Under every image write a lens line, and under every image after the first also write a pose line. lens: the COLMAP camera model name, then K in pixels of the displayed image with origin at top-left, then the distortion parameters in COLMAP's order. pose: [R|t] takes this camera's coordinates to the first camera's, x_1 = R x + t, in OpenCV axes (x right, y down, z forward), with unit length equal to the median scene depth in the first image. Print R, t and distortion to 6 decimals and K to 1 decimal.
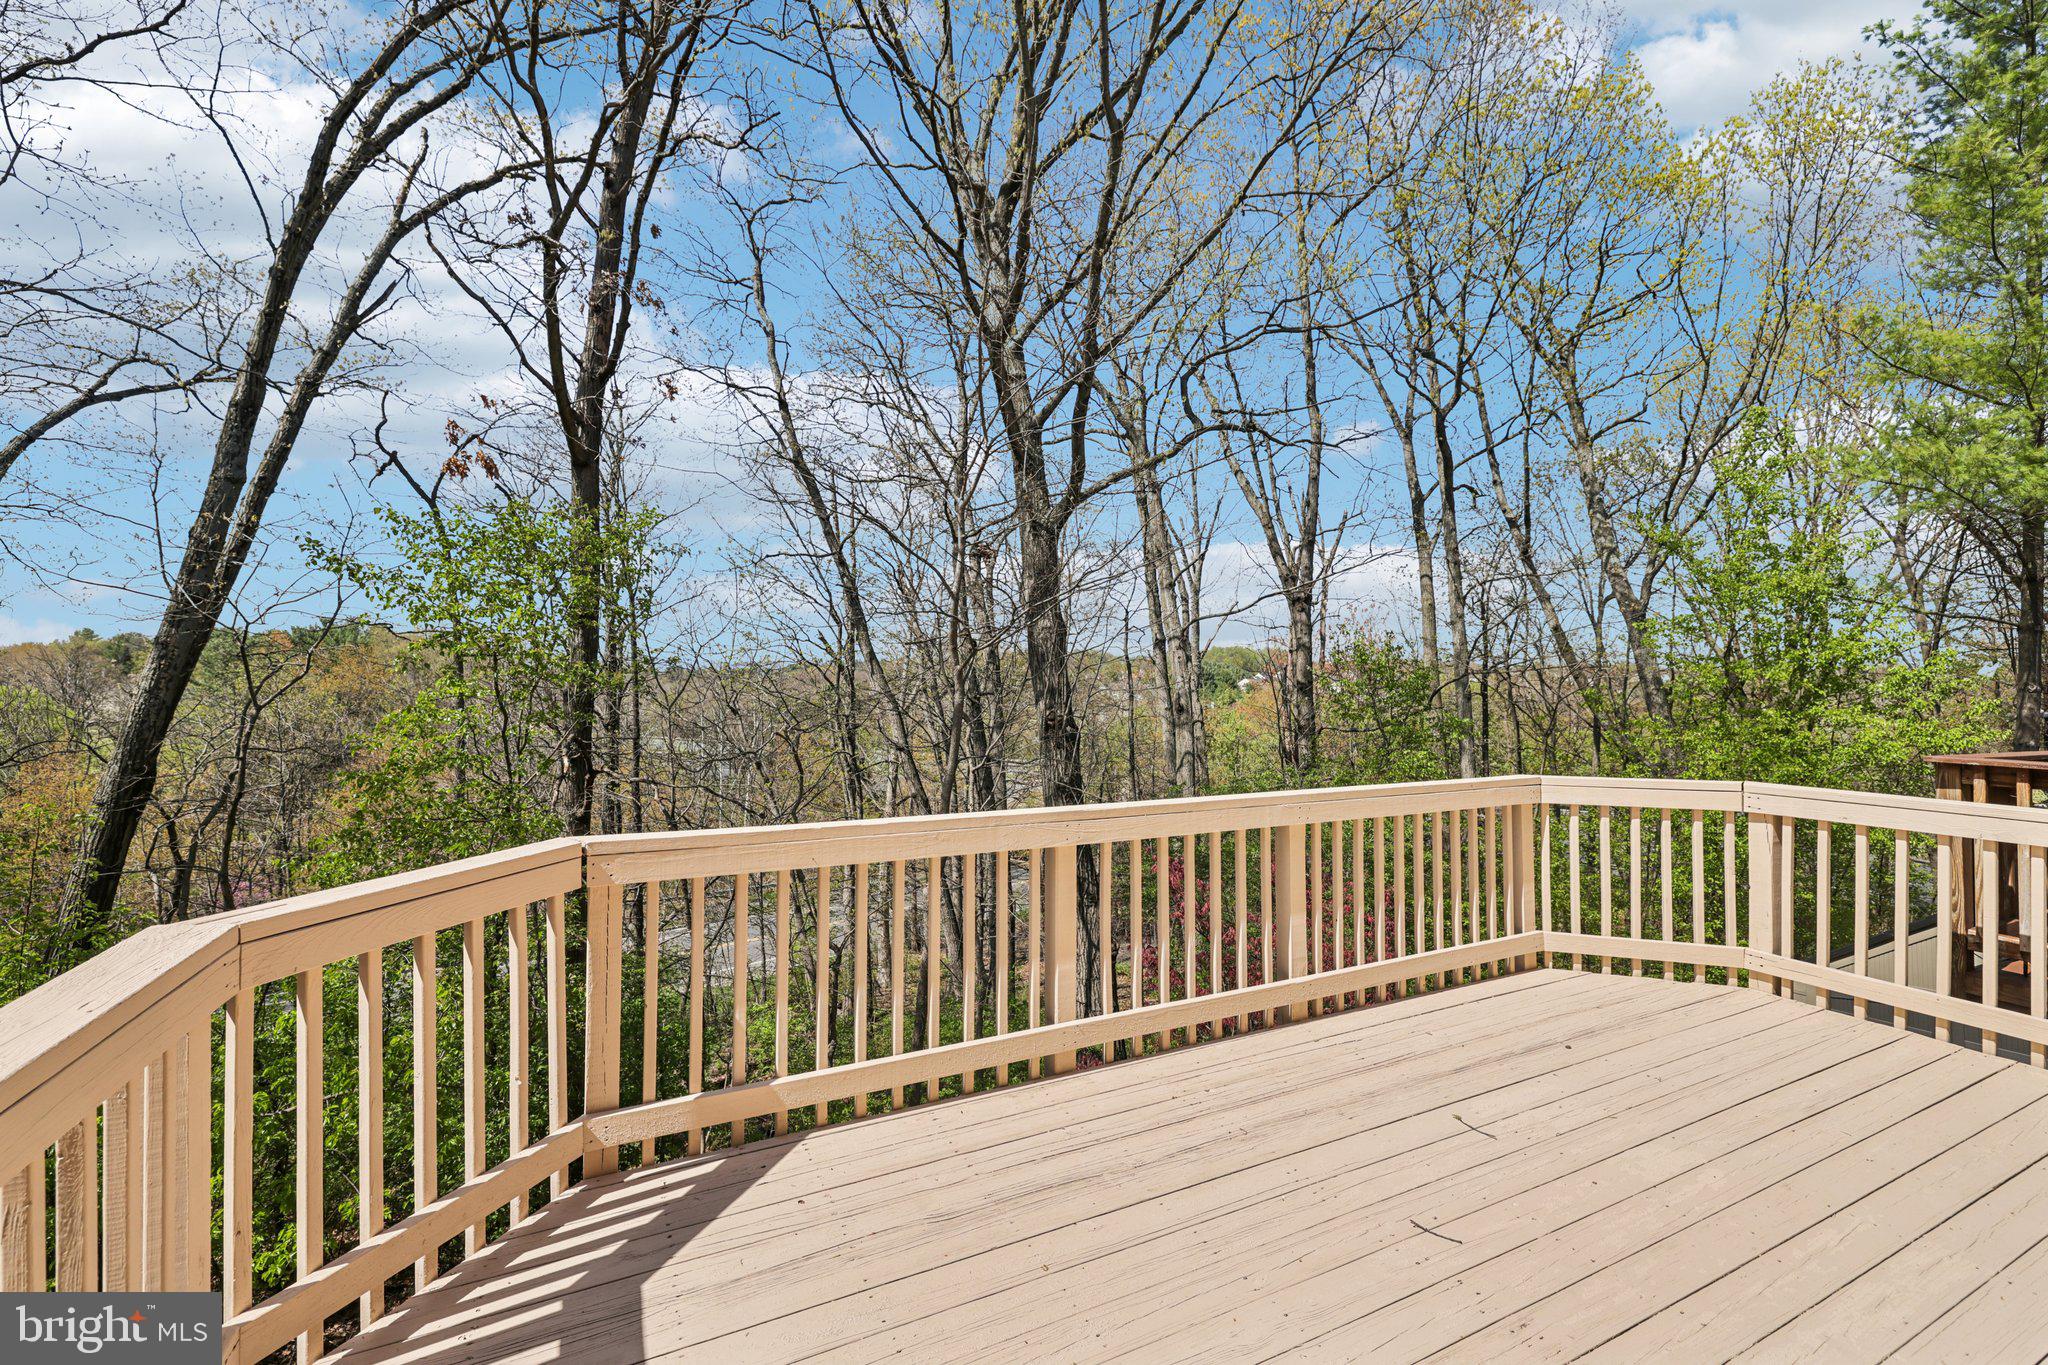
lens RADIAL K [[860.1, 0, 1010.2], [0, 860.1, 670.3], [0, 0, 1]] dist [0.000058, -0.000192]
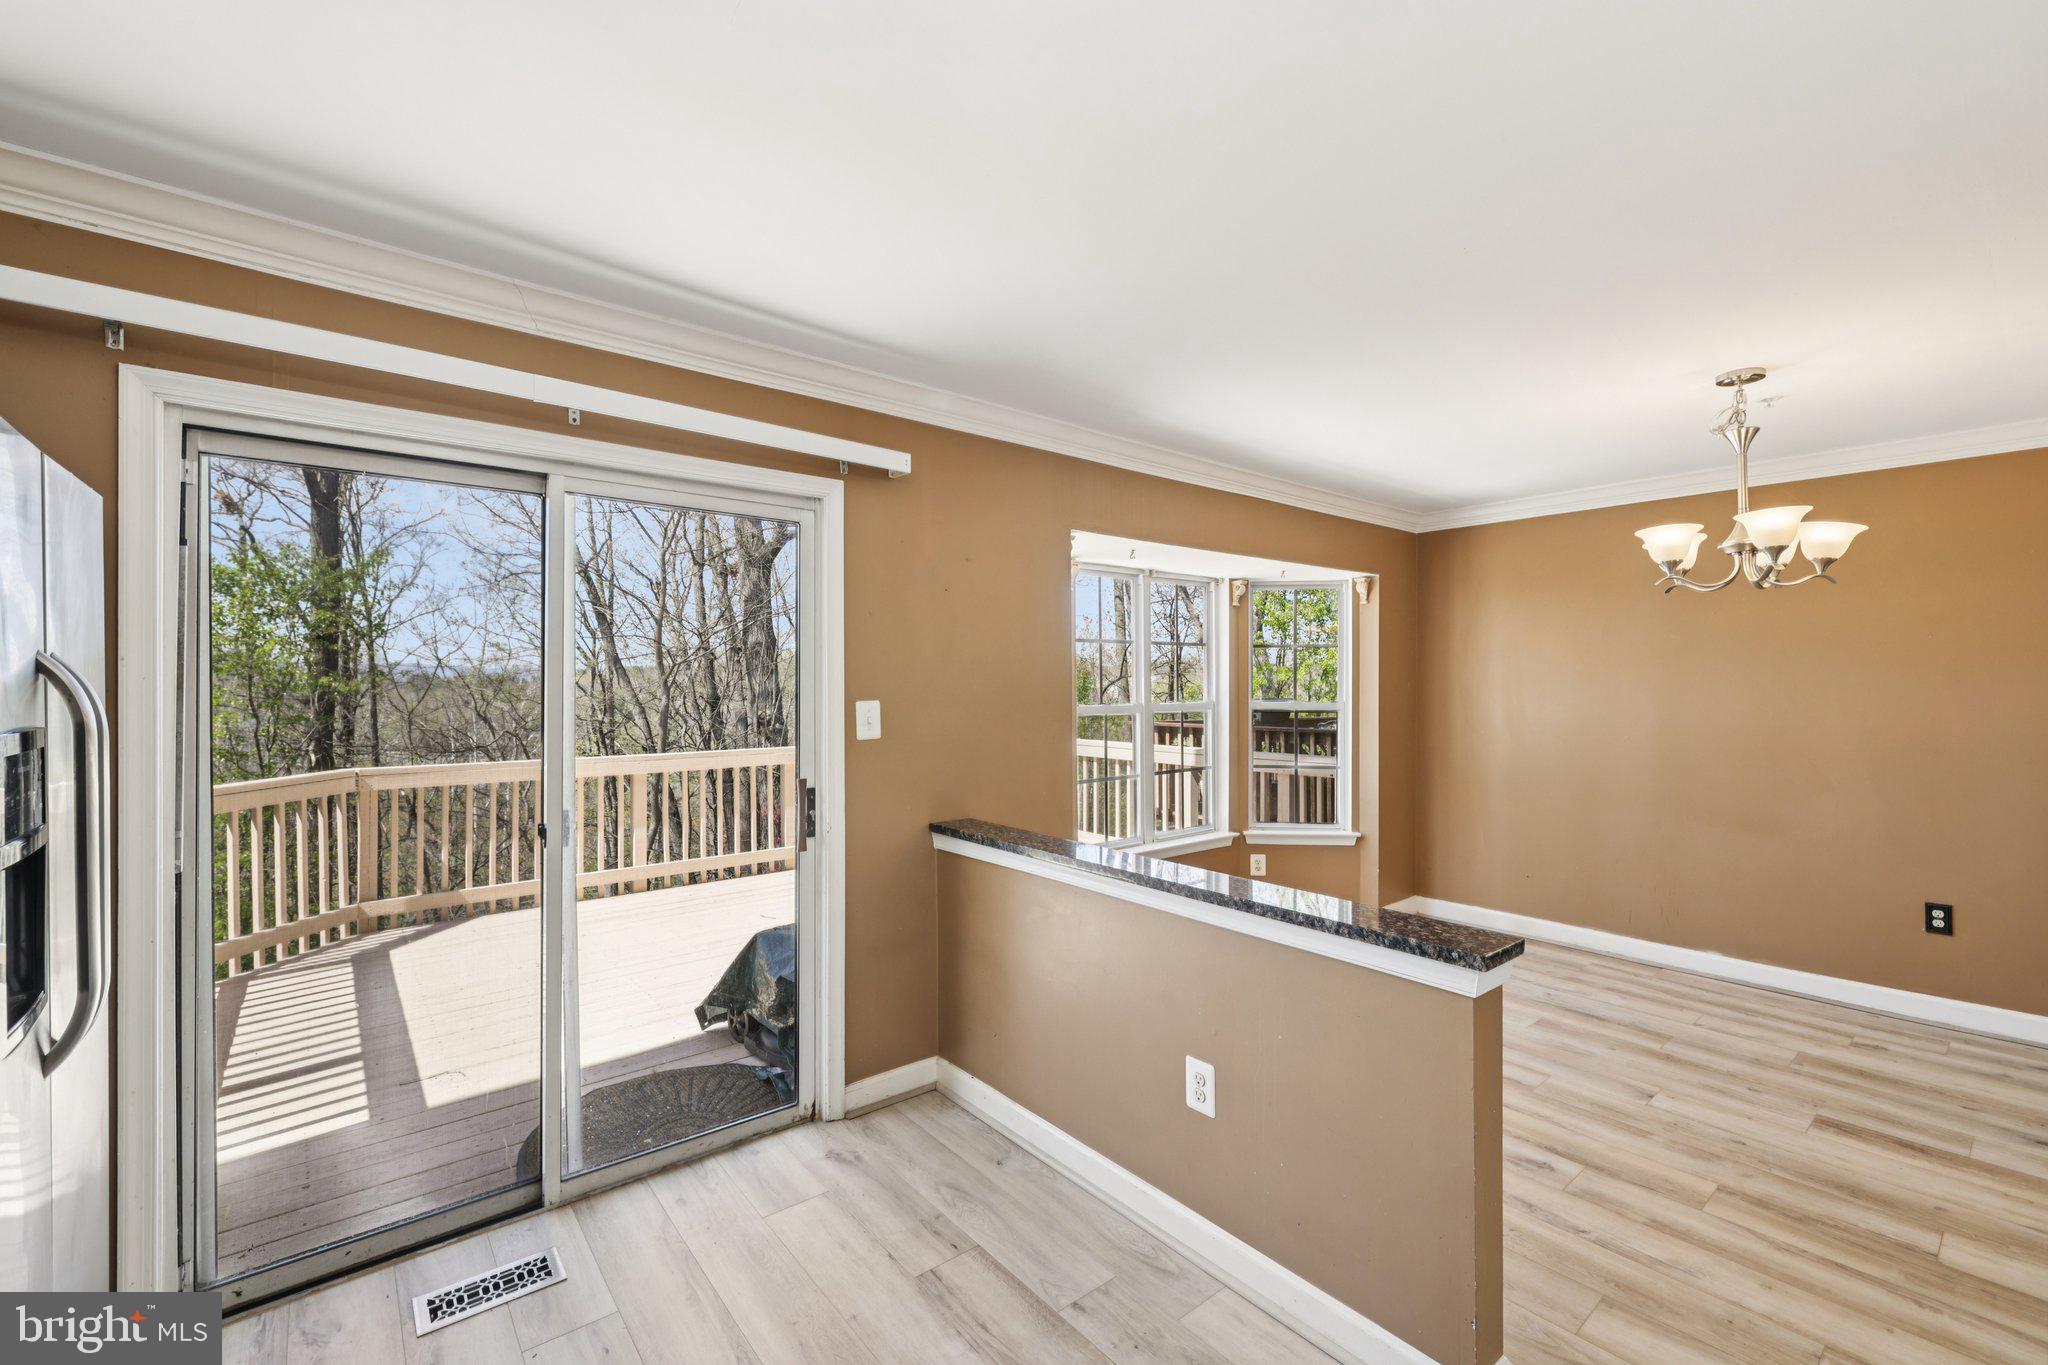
lens RADIAL K [[860.1, 0, 1013.1], [0, 860.1, 689.7], [0, 0, 1]] dist [0.000058, -0.000192]
pose [[0.973825, -0.003416, 0.227275, 0.134622], [0.001703, 0.999969, 0.007732, 0.006563], [-0.227295, -0.007143, 0.973800, -0.311361]]
